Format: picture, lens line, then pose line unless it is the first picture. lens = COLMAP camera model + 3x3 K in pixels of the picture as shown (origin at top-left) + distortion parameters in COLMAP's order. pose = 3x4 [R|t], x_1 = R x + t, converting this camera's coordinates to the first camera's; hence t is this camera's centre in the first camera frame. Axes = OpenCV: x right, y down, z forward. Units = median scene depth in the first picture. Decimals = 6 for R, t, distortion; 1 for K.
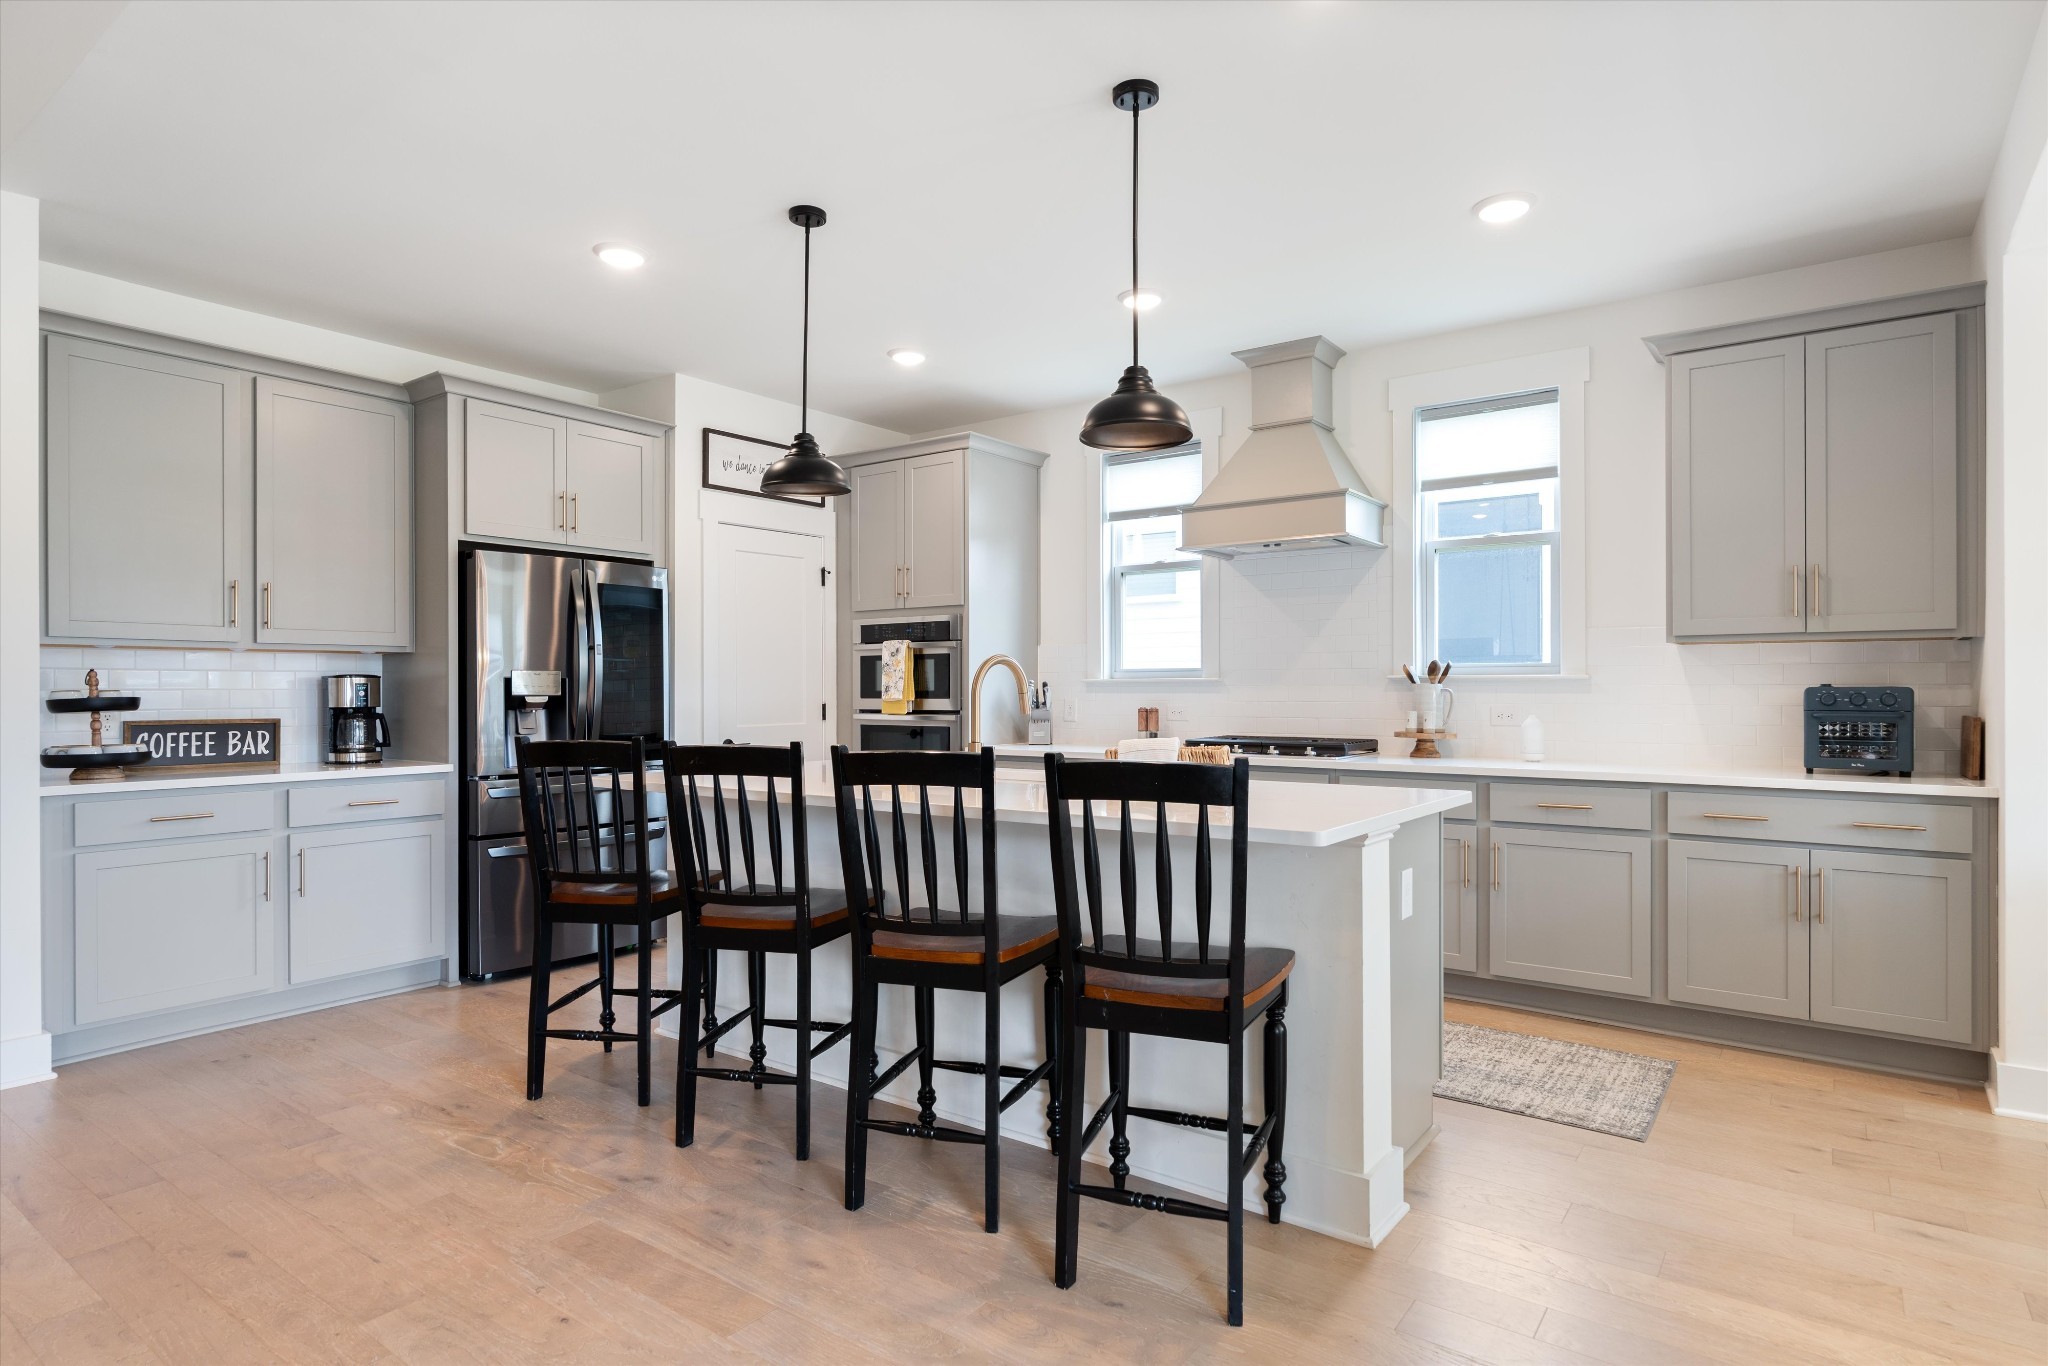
lens RADIAL K [[1126.2, 0, 1031.8], [0, 1126.2, 688.3], [0, 0, 1]] dist [-0.014880, 0.000268]
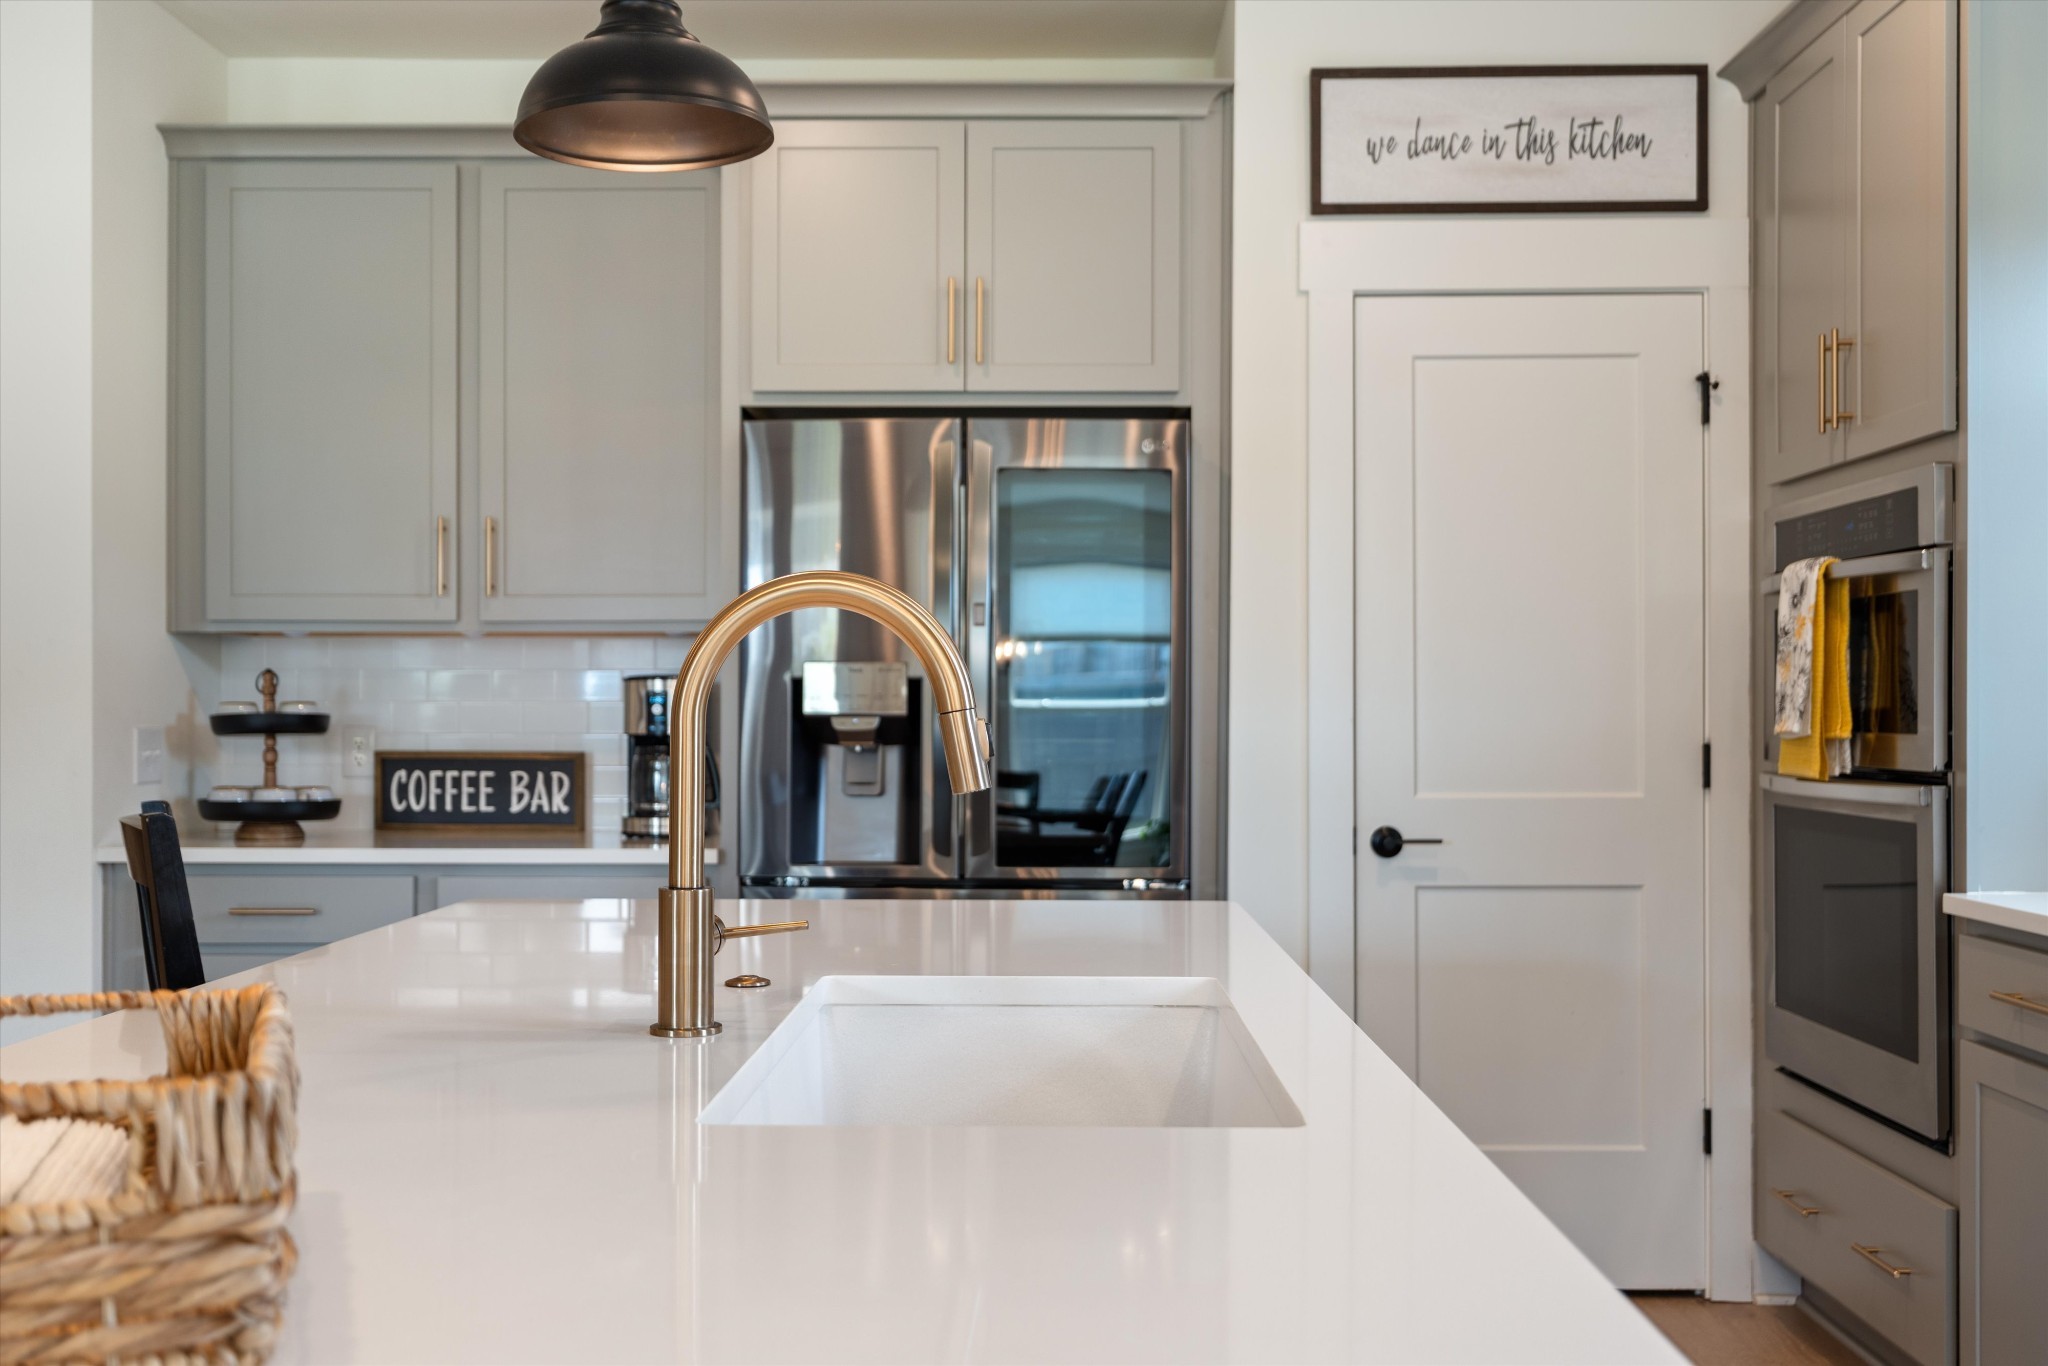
lens RADIAL K [[2018.1, 0, 1027.7], [0, 2018.1, 695.2], [0, 0, 1]] dist [0.000155, 0.000000]
pose [[0.563014, -0.000931, -0.826447, 0.327621], [-0.001730, 0.999996, -0.002305, -0.000350], [0.826445, 0.002728, 0.563010, 0.621999]]
